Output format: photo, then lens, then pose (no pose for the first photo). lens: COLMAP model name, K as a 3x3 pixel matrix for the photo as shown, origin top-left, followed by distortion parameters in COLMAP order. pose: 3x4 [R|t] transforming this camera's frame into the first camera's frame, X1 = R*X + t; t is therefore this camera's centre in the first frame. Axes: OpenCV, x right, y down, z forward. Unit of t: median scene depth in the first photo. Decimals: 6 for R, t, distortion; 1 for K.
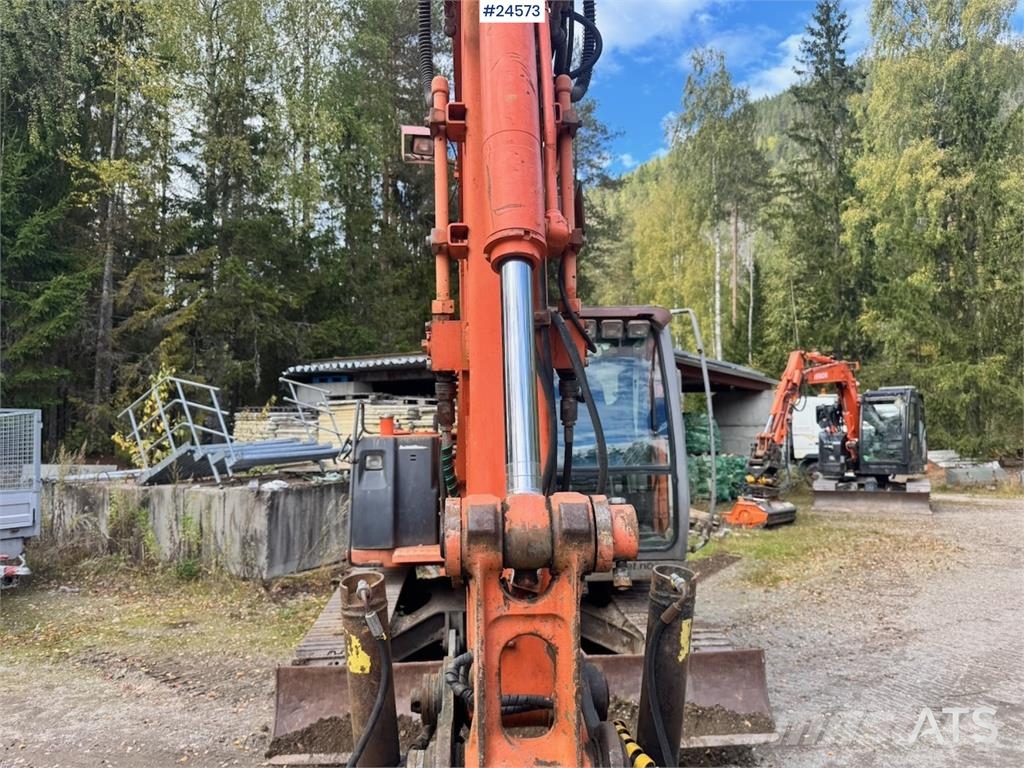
lens RADIAL K [[723.1, 0, 504.1], [0, 723.1, 374.4], [0, 0, 1]] dist [0.063864, -0.090426]
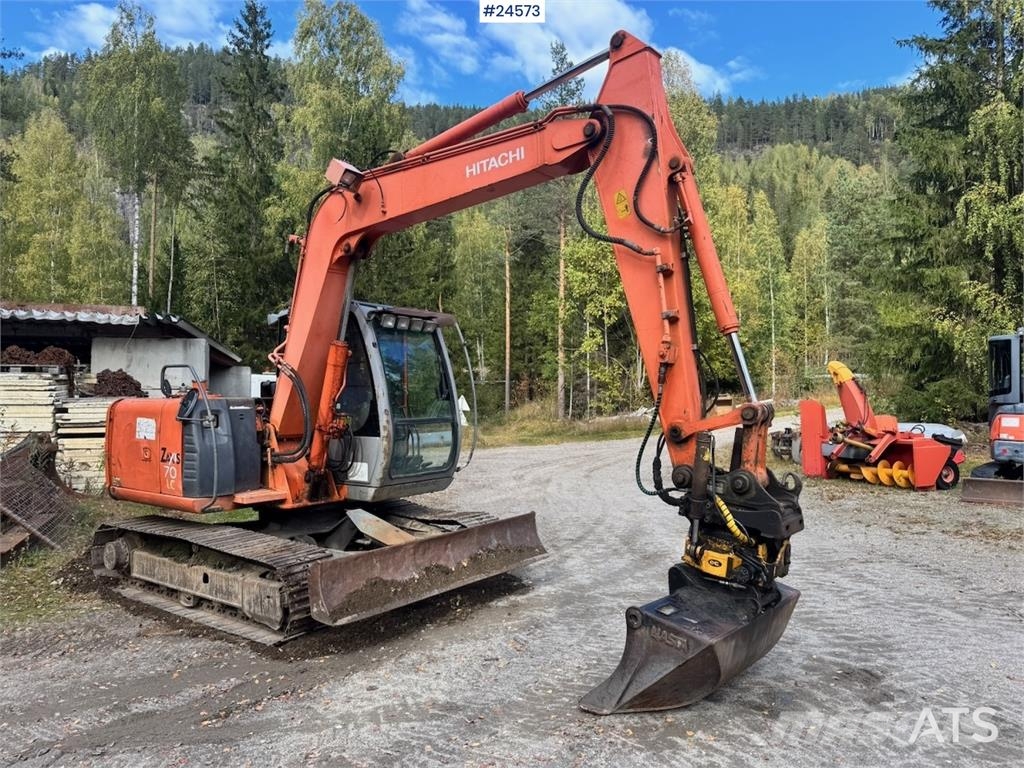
lens RADIAL K [[718.5, 0, 512.0], [0, 718.5, 384.0], [0, 0, 1]] dist [0.069949, -0.092913]
pose [[0.654458, 0.024619, 0.755698, -0.226412], [-0.058430, 0.998128, 0.018085, 0.005059], [-0.753837, -0.055991, 0.654671, -0.026784]]
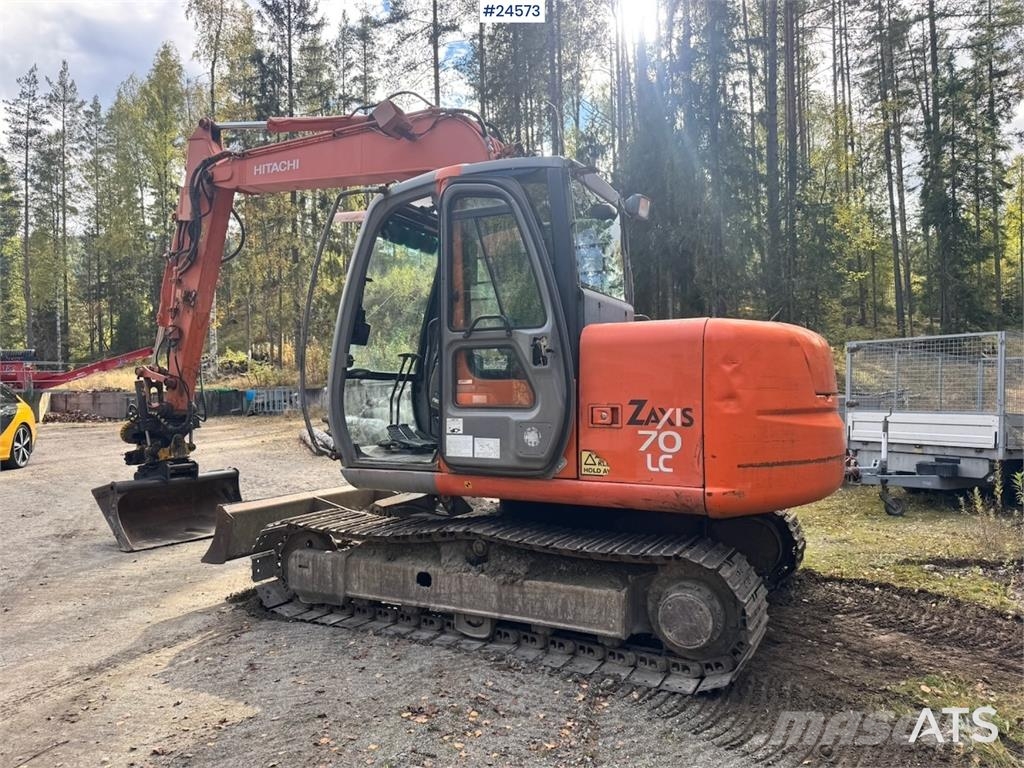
lens RADIAL K [[712.3, 0, 510.4], [0, 712.3, 387.6], [0, 0, 1]] dist [0.116161, -0.185198]
pose [[-0.511056, 0.004223, -0.859537, 0.254498], [0.073371, 0.996552, -0.038728, 0.054770], [0.856410, -0.082858, -0.509604, 0.452831]]
